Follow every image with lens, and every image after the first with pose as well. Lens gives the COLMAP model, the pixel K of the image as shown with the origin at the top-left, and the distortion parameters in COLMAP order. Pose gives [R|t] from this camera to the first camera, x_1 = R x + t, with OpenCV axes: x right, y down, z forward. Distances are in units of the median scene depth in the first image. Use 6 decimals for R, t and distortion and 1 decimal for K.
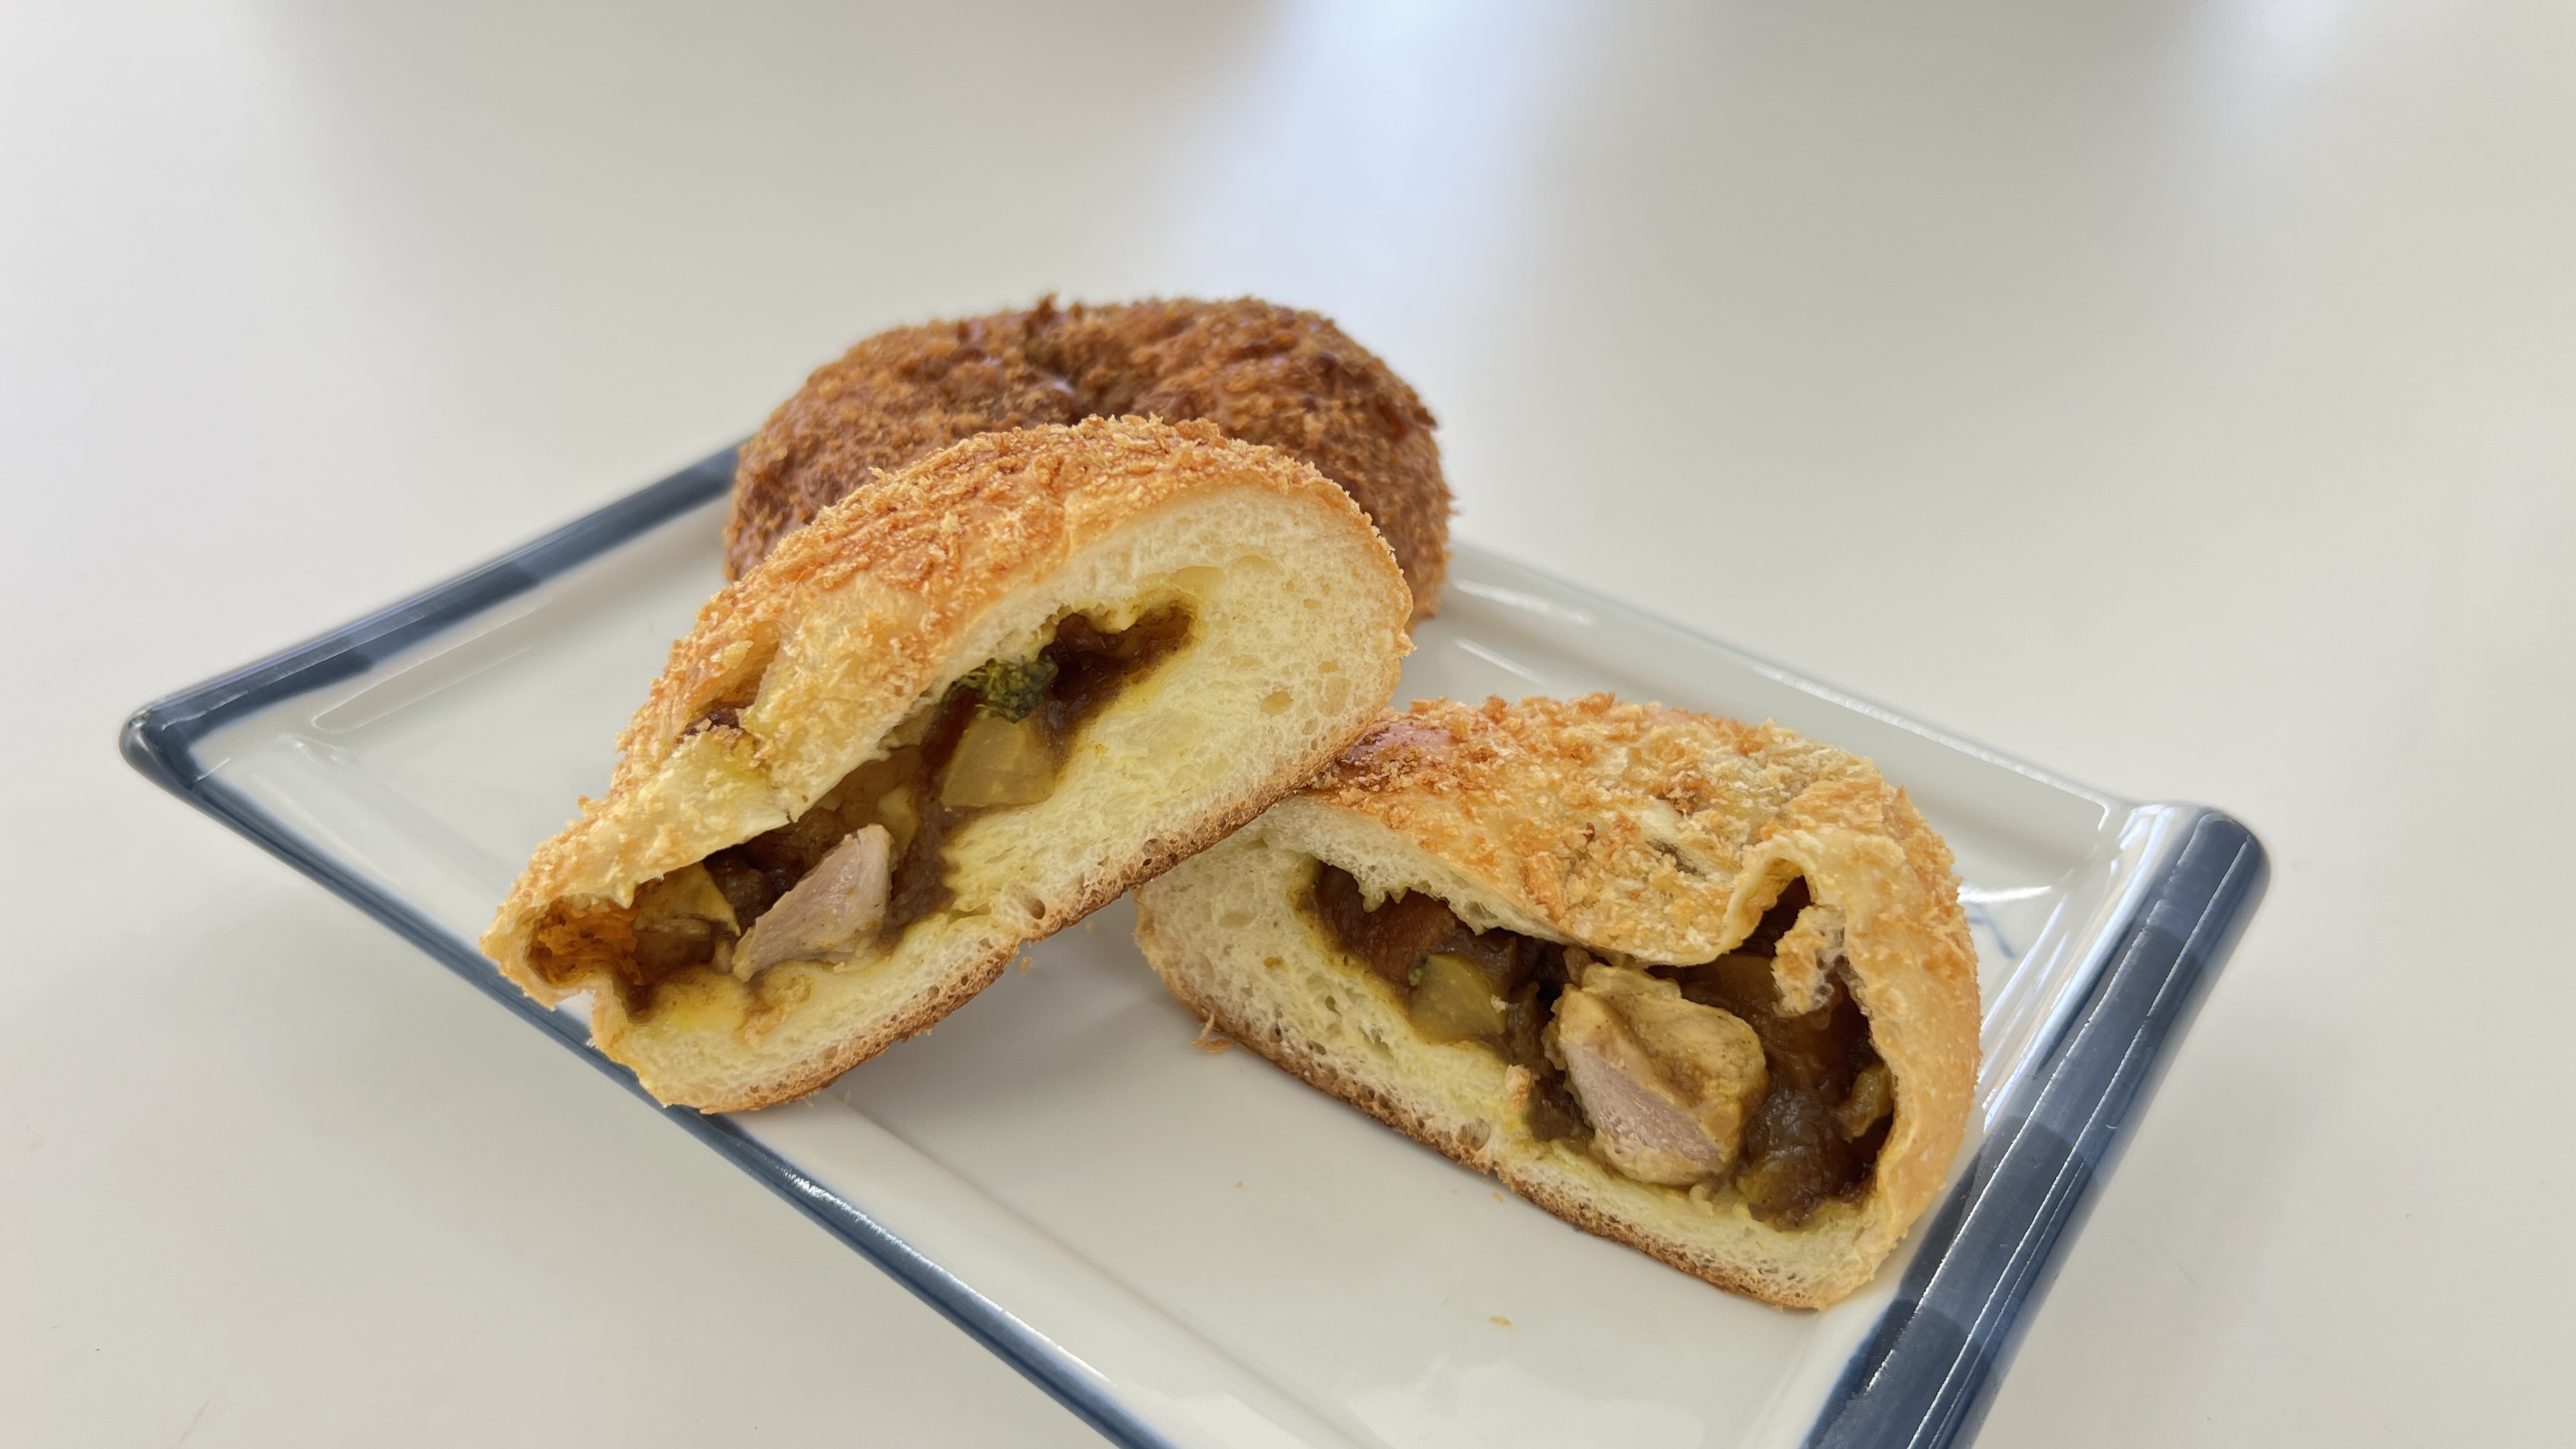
lens RADIAL K [[1944.8, 0, 1300.2], [0, 1944.8, 705.7], [0, 0, 1]] dist [0.041610, -0.005122]
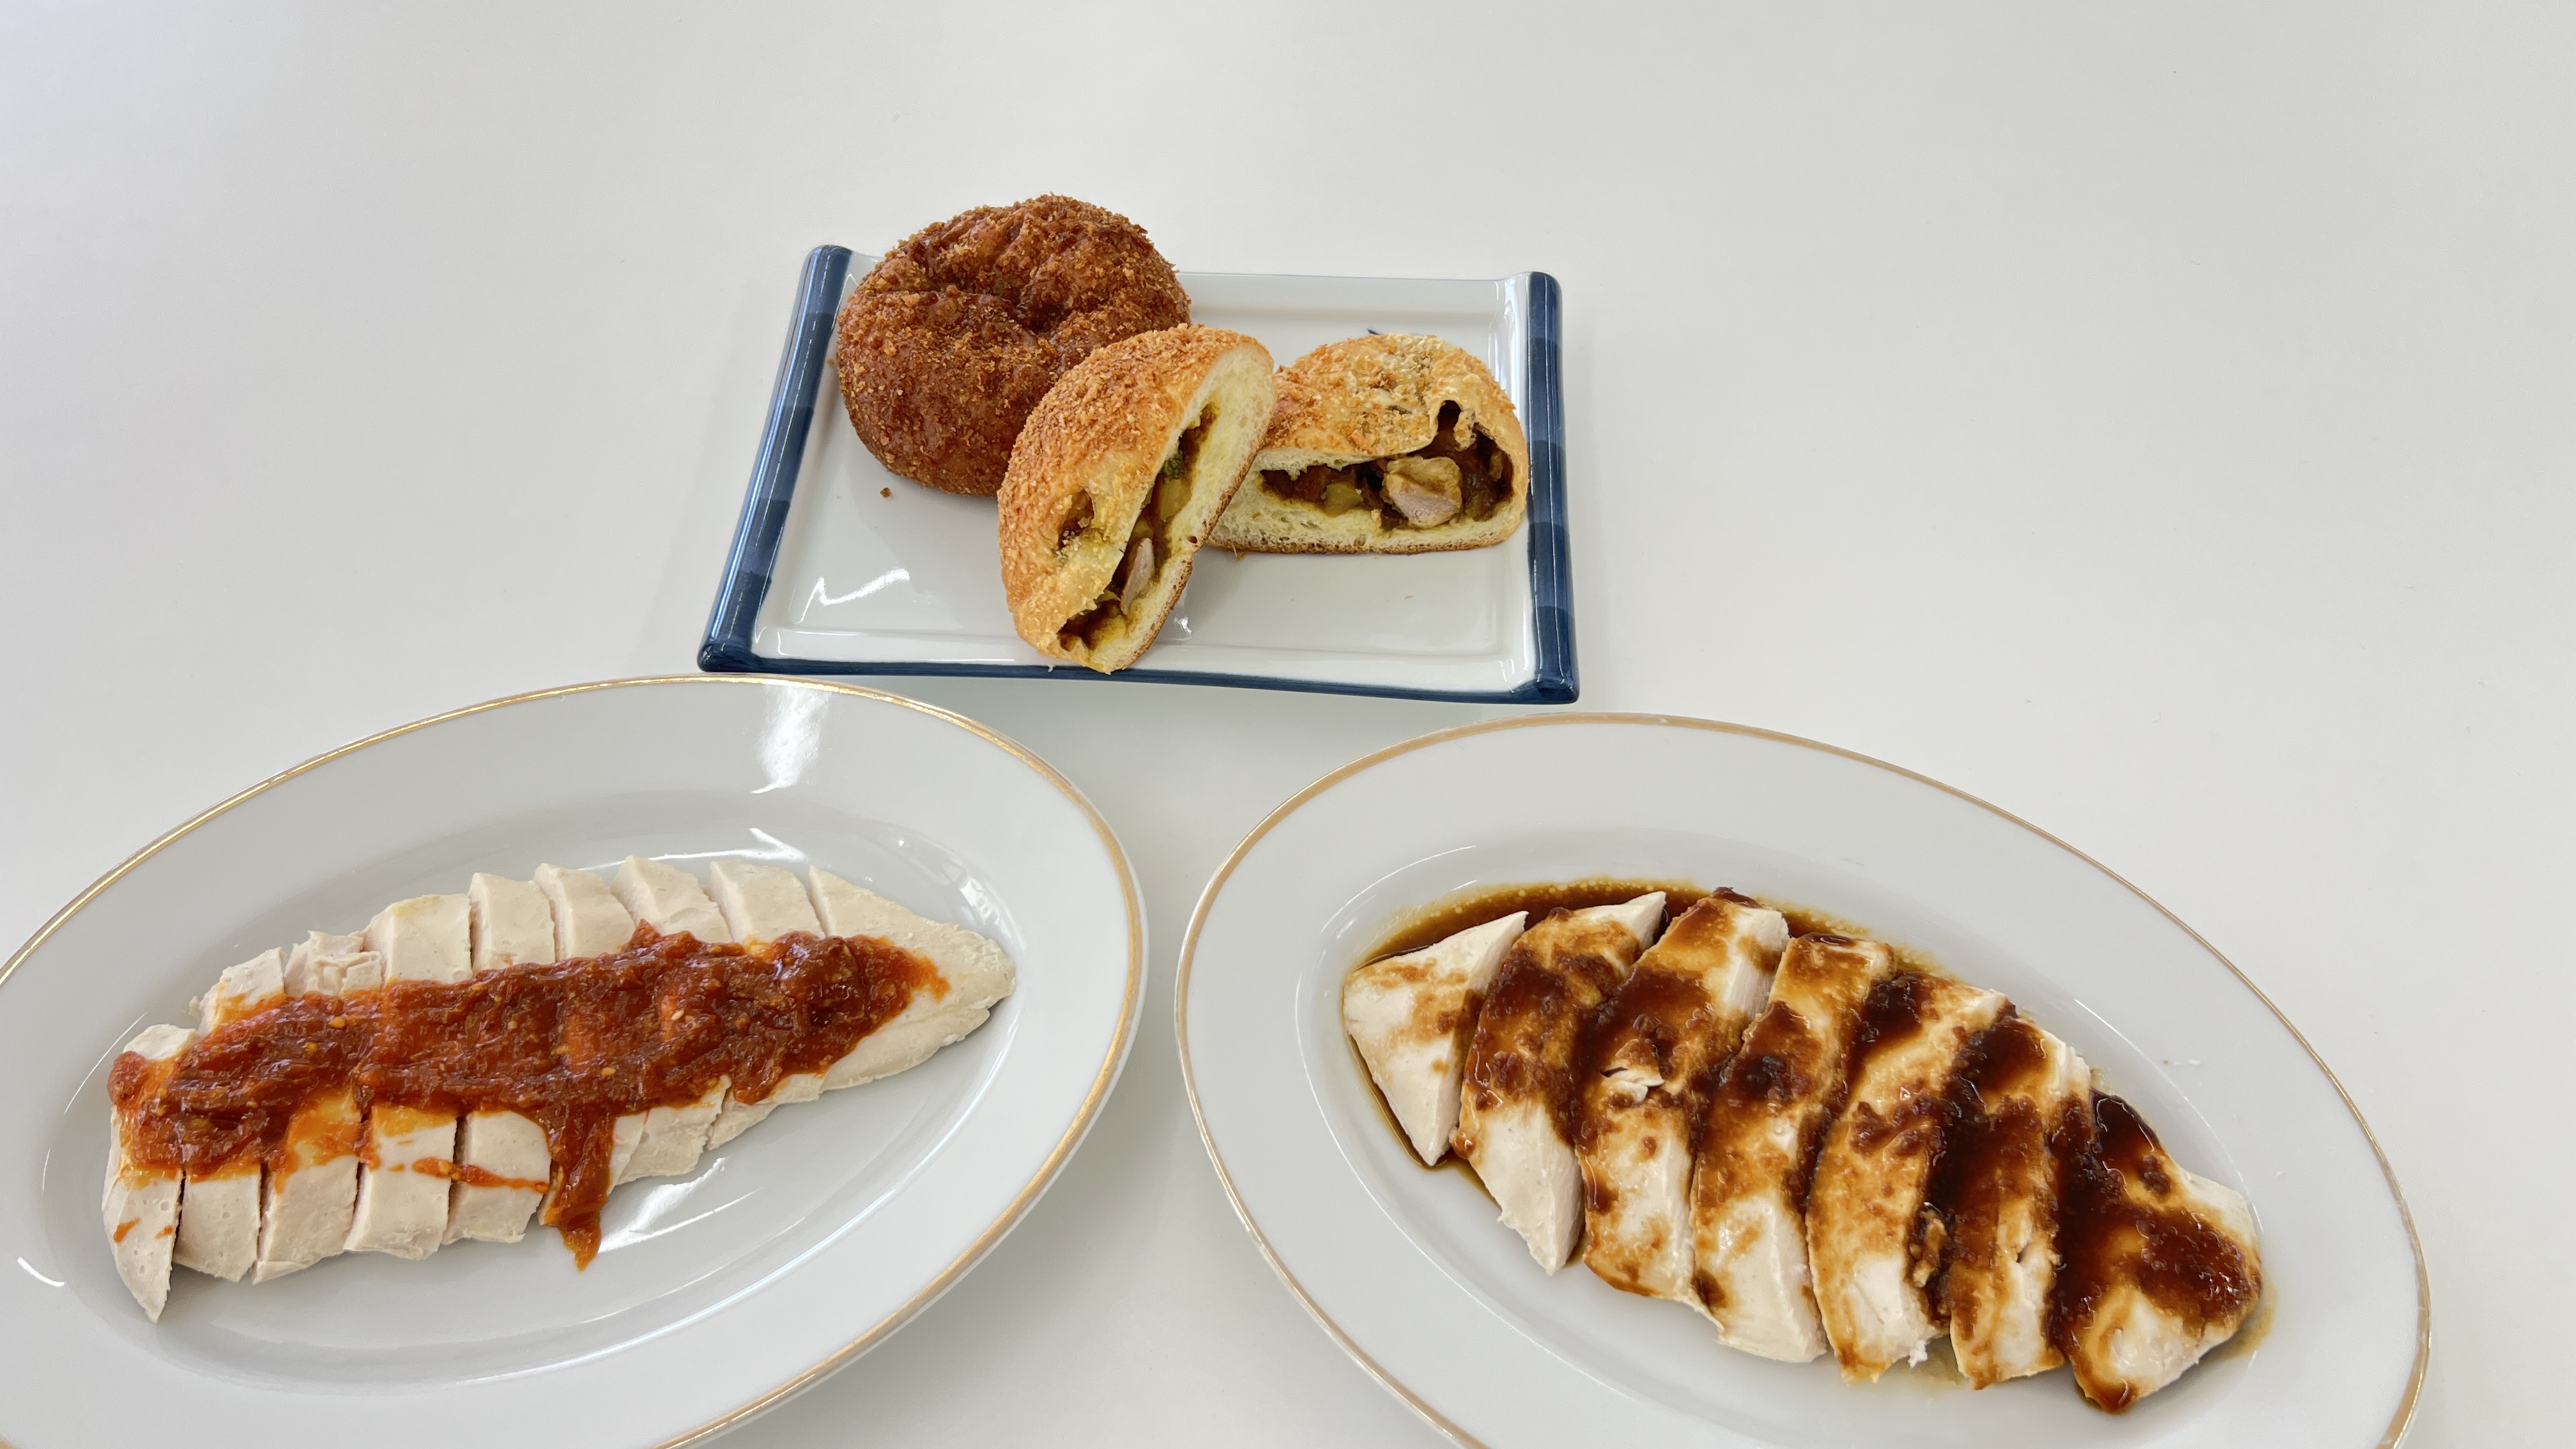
lens RADIAL K [[1944.8, 0, 1309.6], [0, 1944.8, 731.8], [0, 0, 1]] dist [0.041610, -0.005122]
pose [[0.835391, -0.476535, 0.273927, -0.807309], [0.350610, 0.845793, 0.402127, -0.634171], [-0.423313, -0.239892, 0.873646, -1.291279]]
